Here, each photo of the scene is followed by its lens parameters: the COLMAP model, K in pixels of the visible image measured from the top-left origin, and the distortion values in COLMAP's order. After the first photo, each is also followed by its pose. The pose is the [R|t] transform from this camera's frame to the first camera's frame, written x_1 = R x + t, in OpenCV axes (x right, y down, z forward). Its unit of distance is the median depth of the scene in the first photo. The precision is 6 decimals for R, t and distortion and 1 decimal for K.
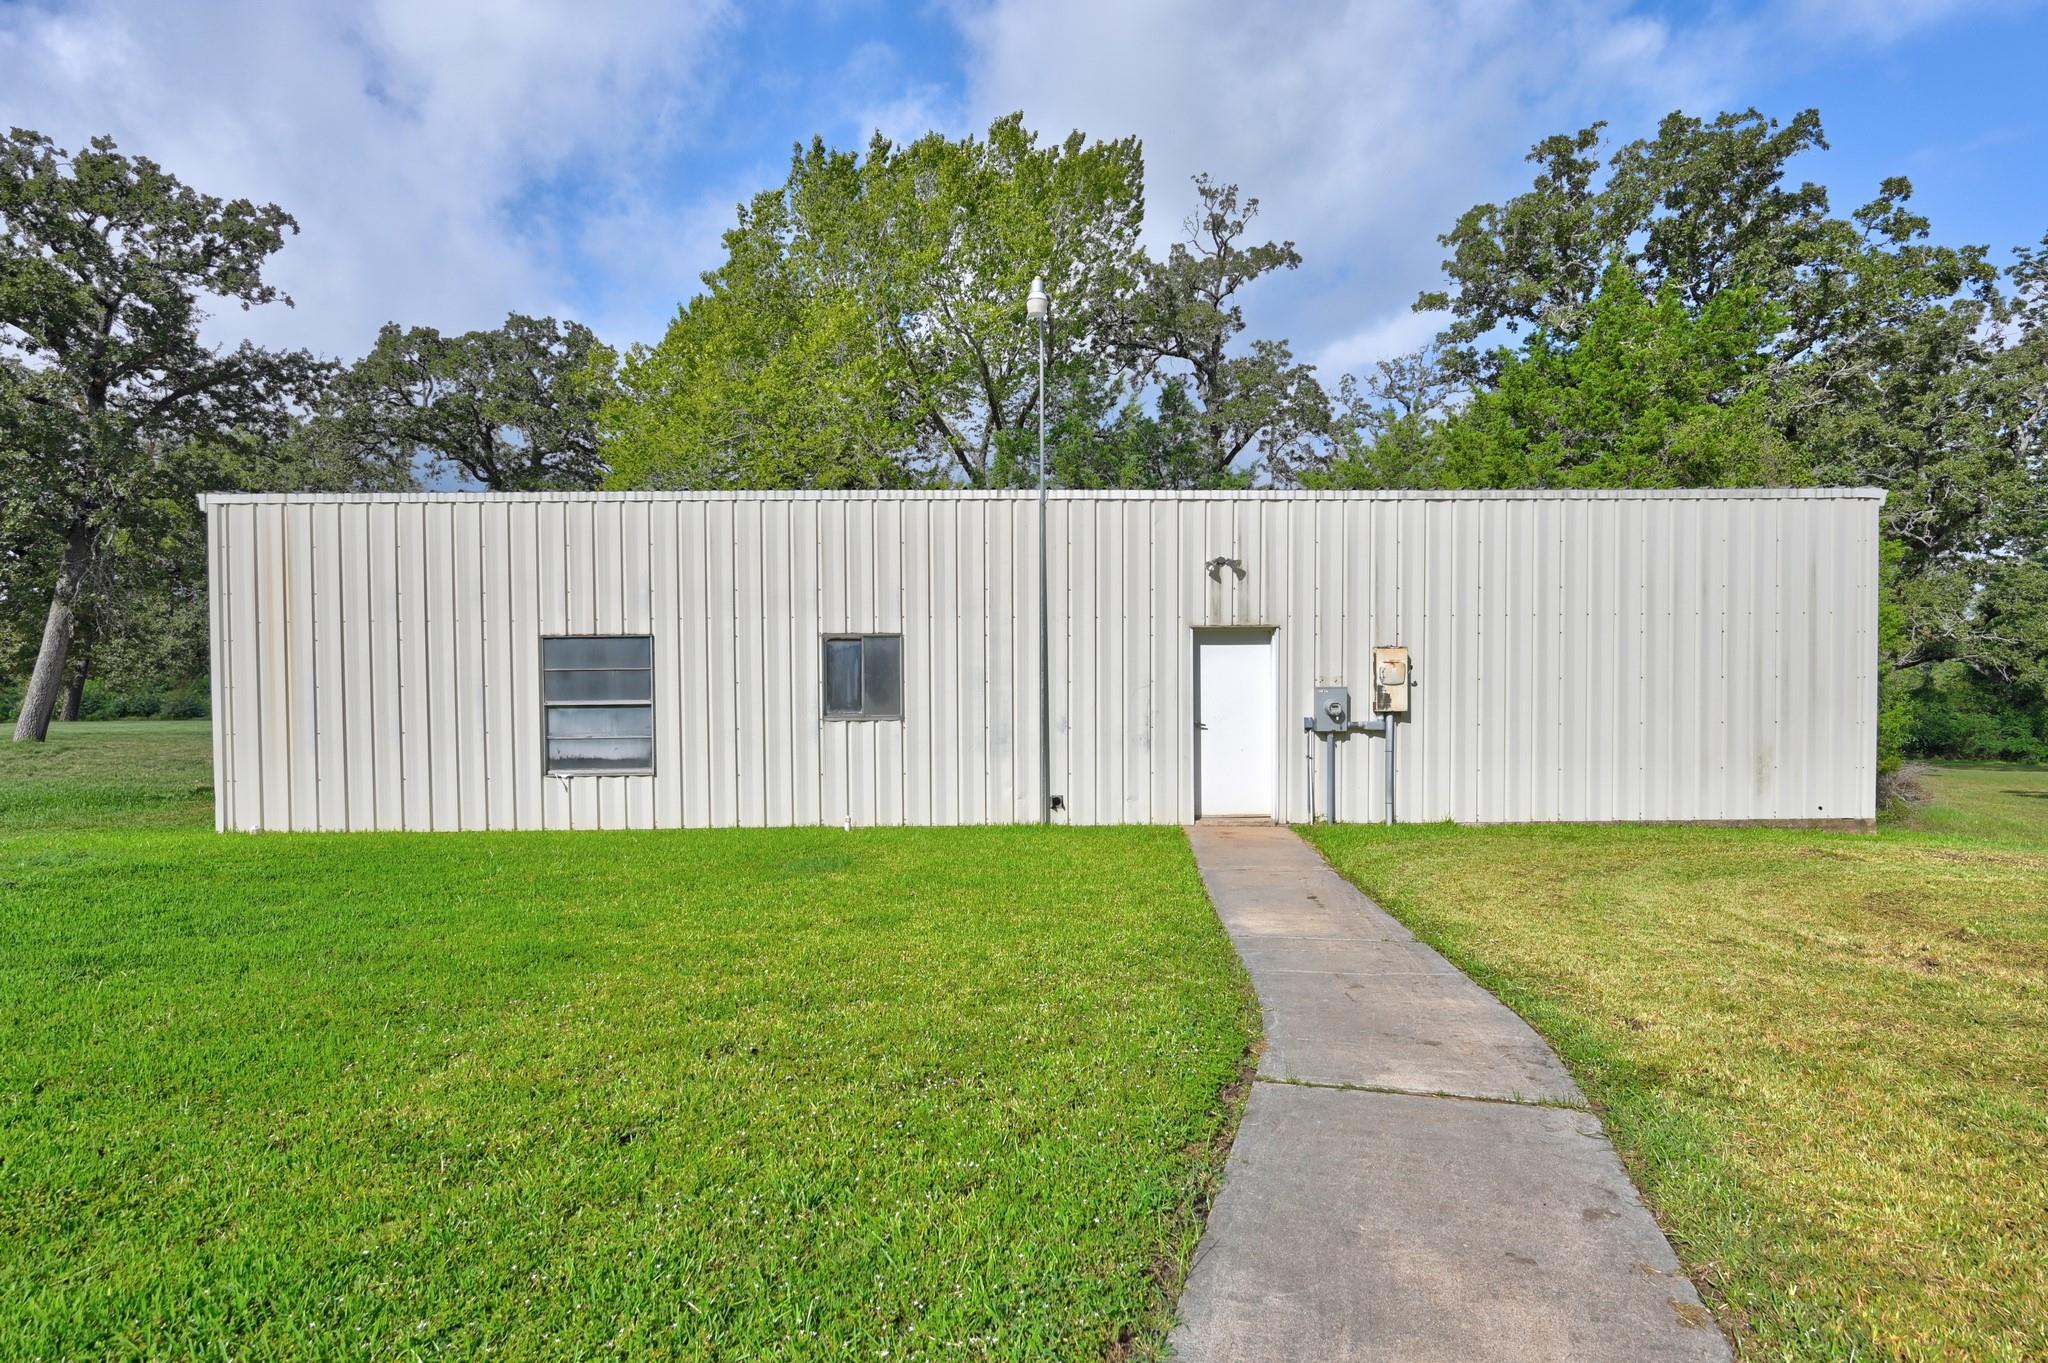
lens RADIAL K [[1032.9, 0, 1023.5], [0, 1032.9, 689.2], [0, 0, 1]] dist [-0.003043, -0.000901]
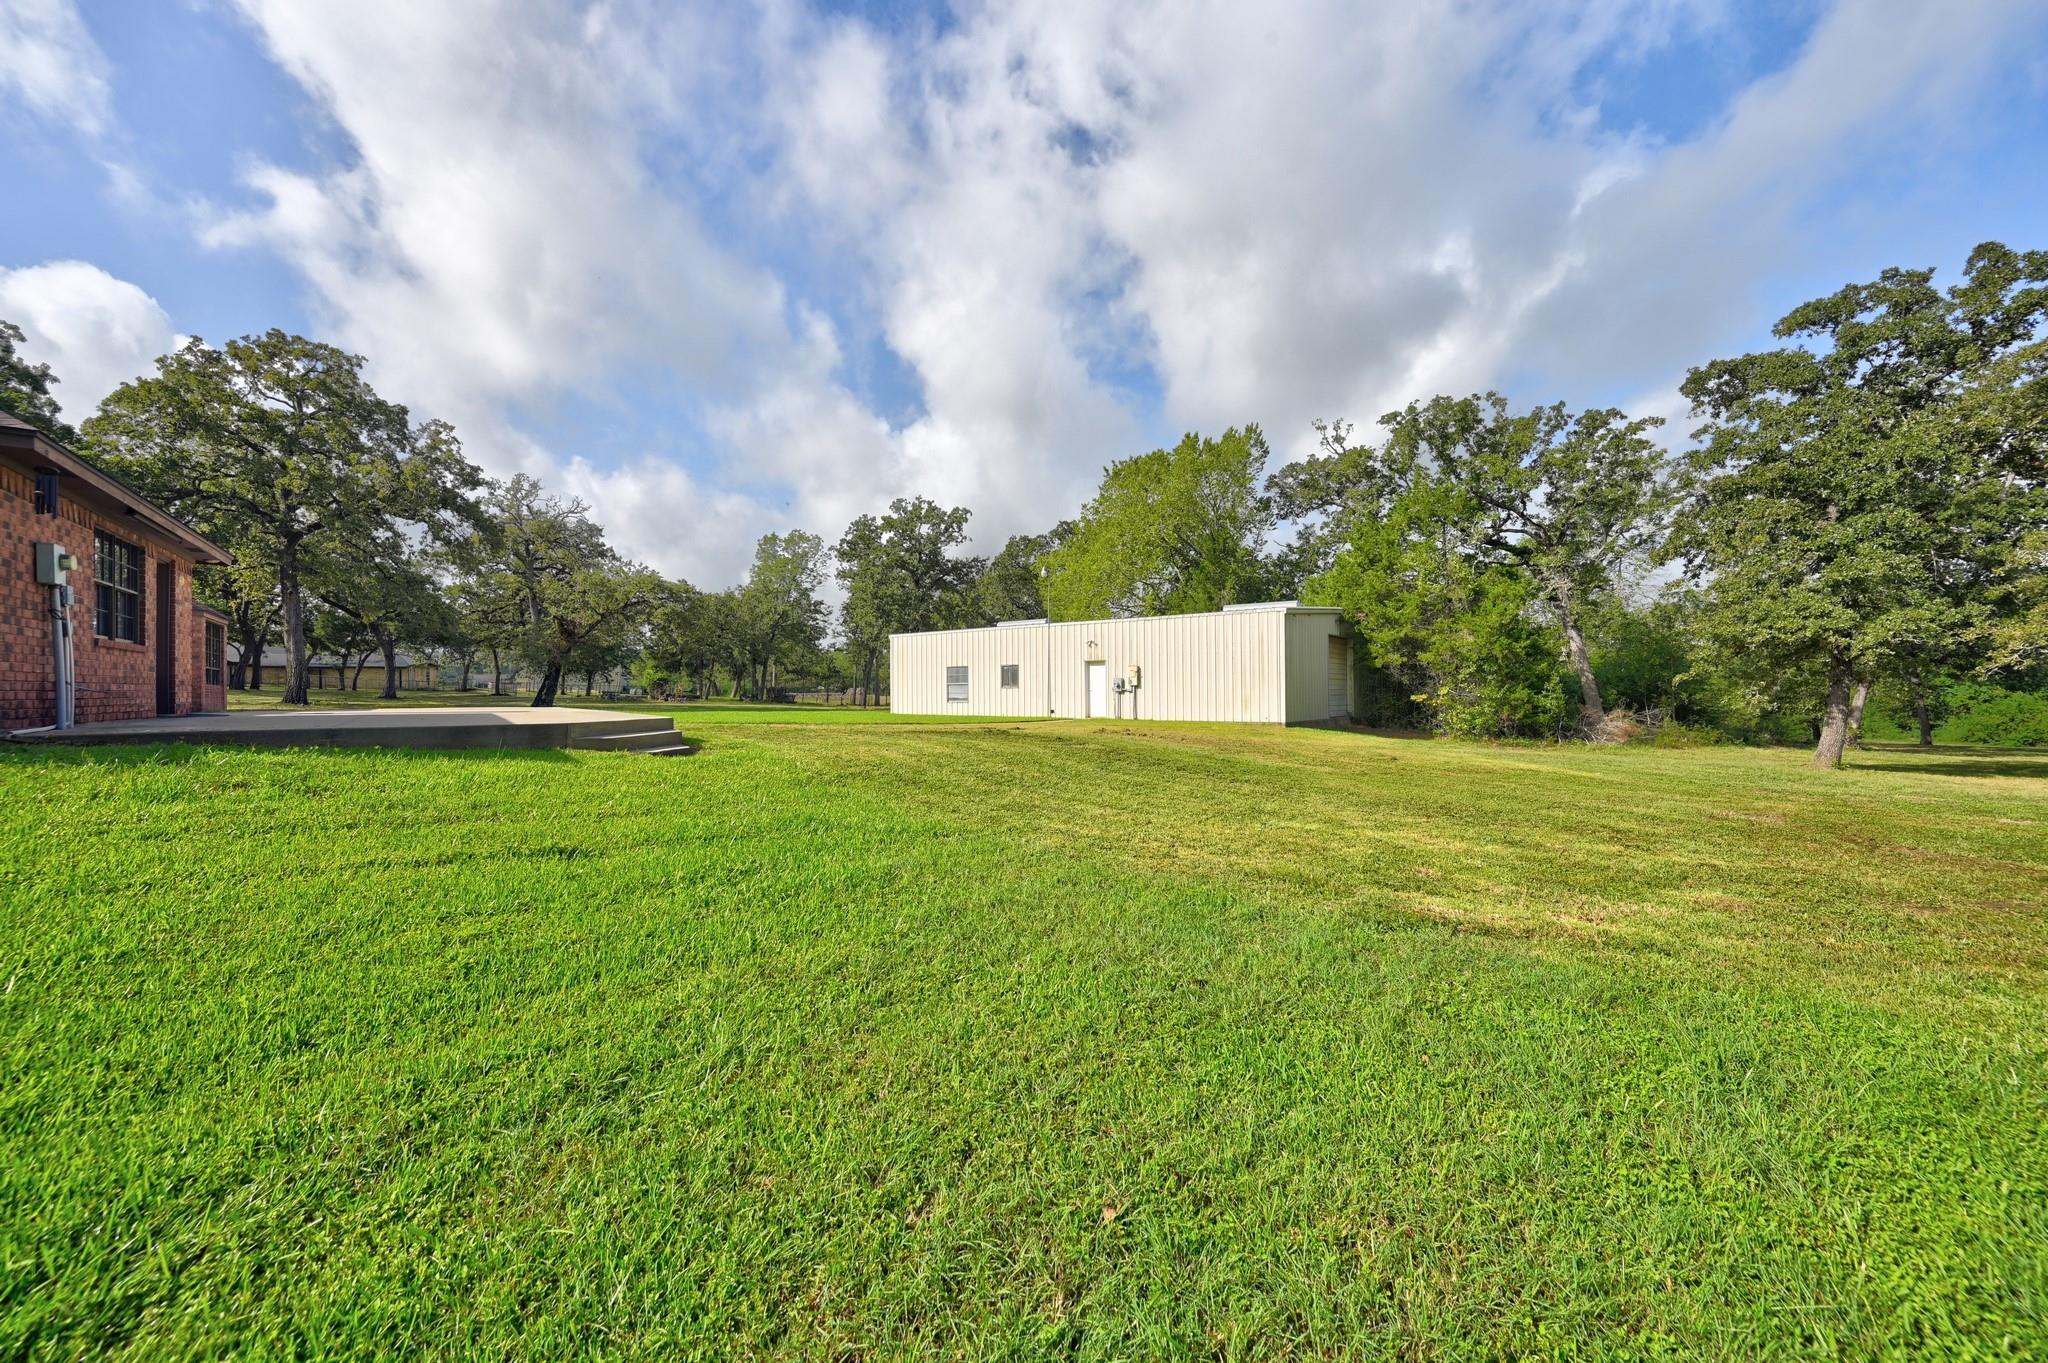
lens RADIAL K [[803.8, 0, 1025.3], [0, 803.8, 678.0], [0, 0, 1]] dist [-0.000749, -0.000154]
pose [[0.771790, -0.008120, -0.635826, 1.721511], [-0.008214, 0.999708, -0.022738, 0.059948], [0.635825, 0.022772, 0.771498, -1.213142]]
